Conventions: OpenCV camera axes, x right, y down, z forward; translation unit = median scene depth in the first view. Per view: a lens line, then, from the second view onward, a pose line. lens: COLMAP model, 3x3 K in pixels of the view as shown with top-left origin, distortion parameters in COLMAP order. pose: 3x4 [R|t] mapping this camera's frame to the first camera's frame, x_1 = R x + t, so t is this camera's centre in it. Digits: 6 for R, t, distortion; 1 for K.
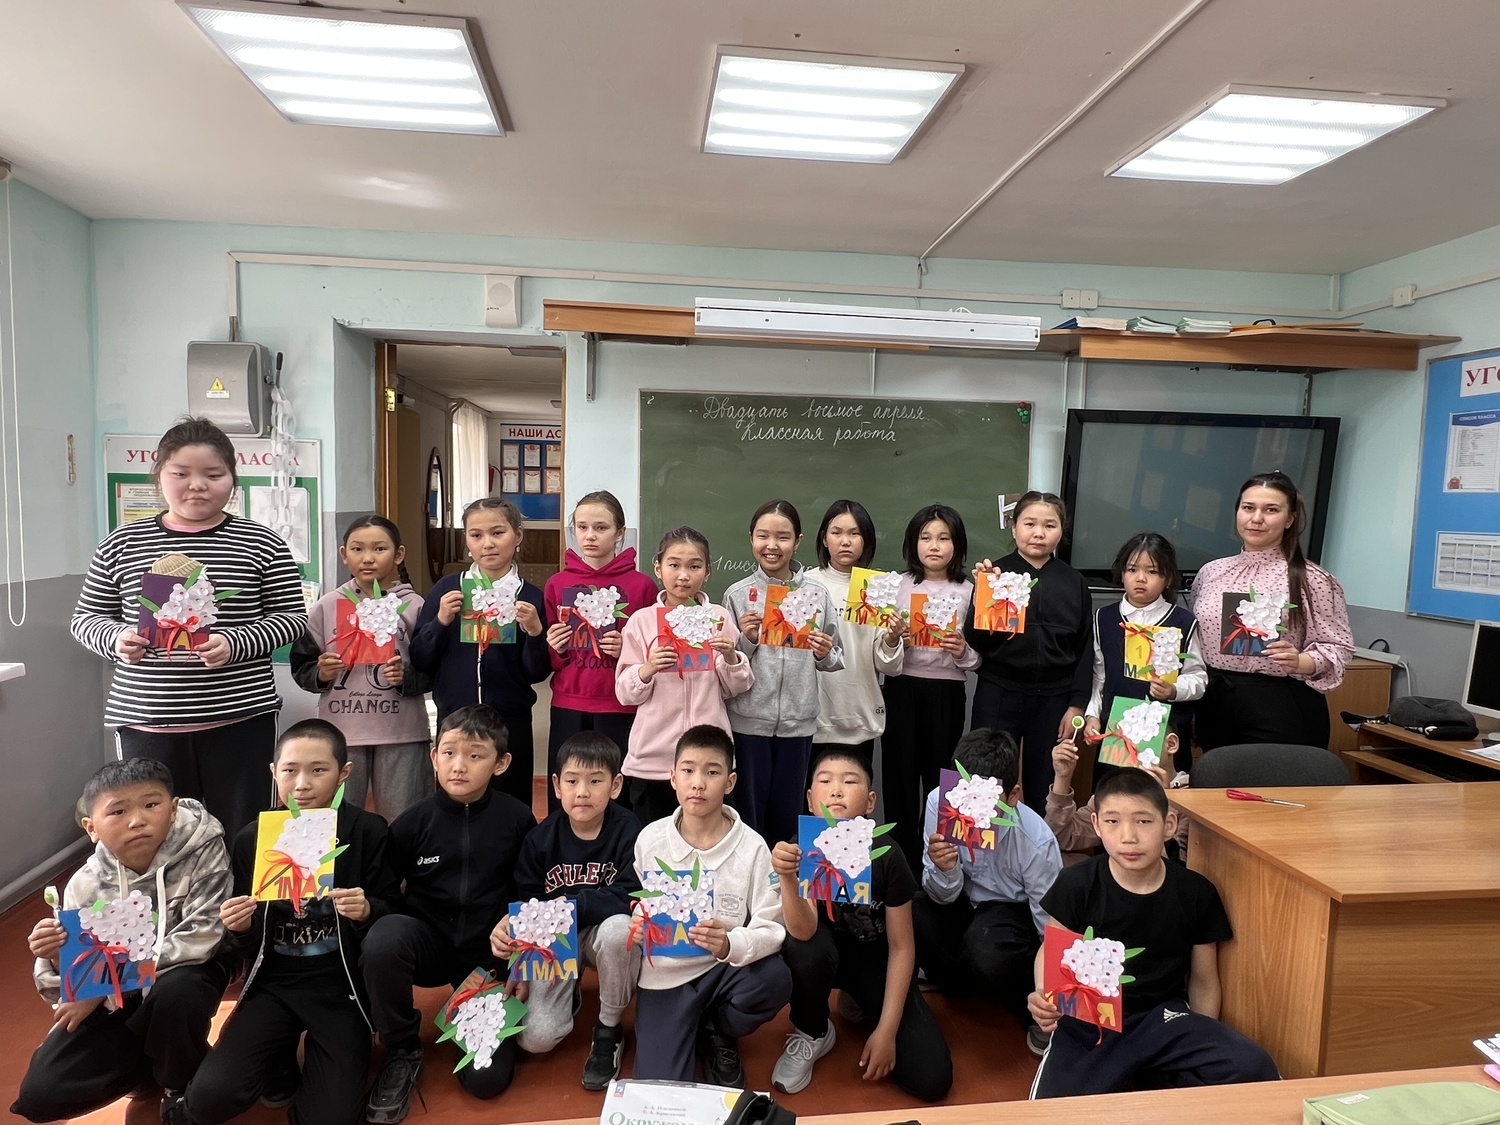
lens RADIAL K [[861.3, 0, 748.5], [0, 861.3, 565.0], [0, 0, 1]] dist [-0.005179, 0.003013]
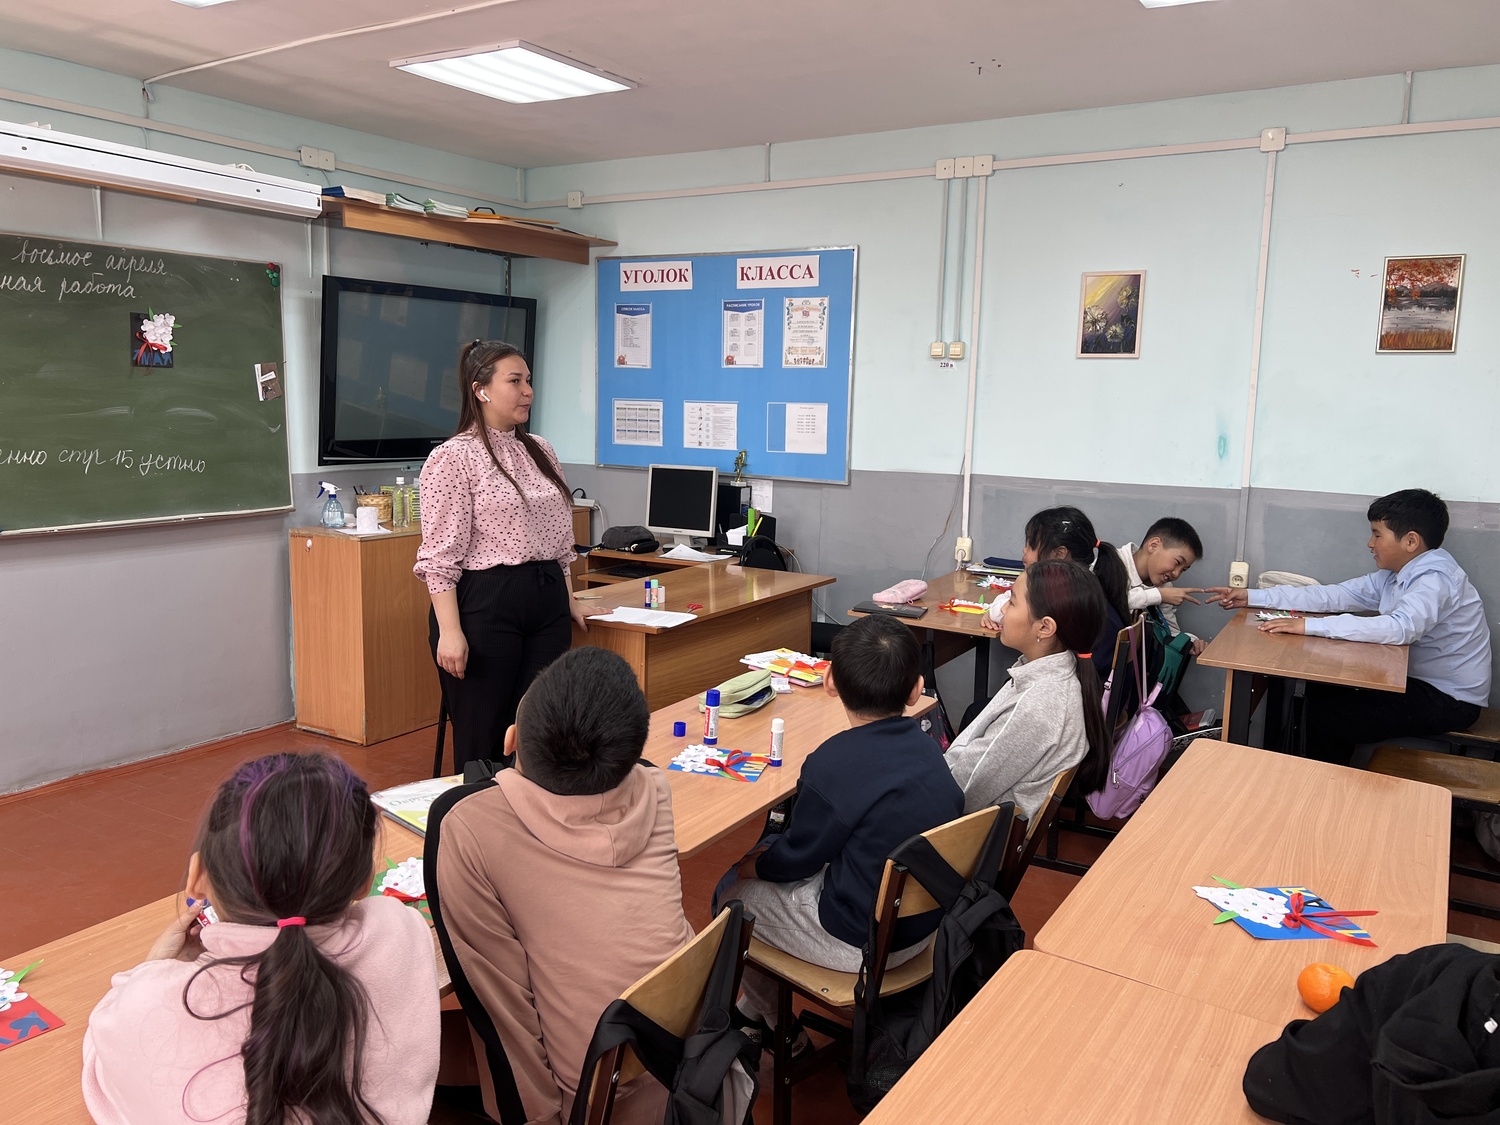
lens RADIAL K [[1139.9, 0, 751.3], [0, 1139.9, 556.8], [0, 0, 1]] dist [0.016518, -0.011835]
pose [[0.627620, -0.118165, 0.769500, -0.383969], [0.045226, 0.992279, 0.115489, 0.007595], [-0.777205, -0.037682, 0.628118, -0.216817]]
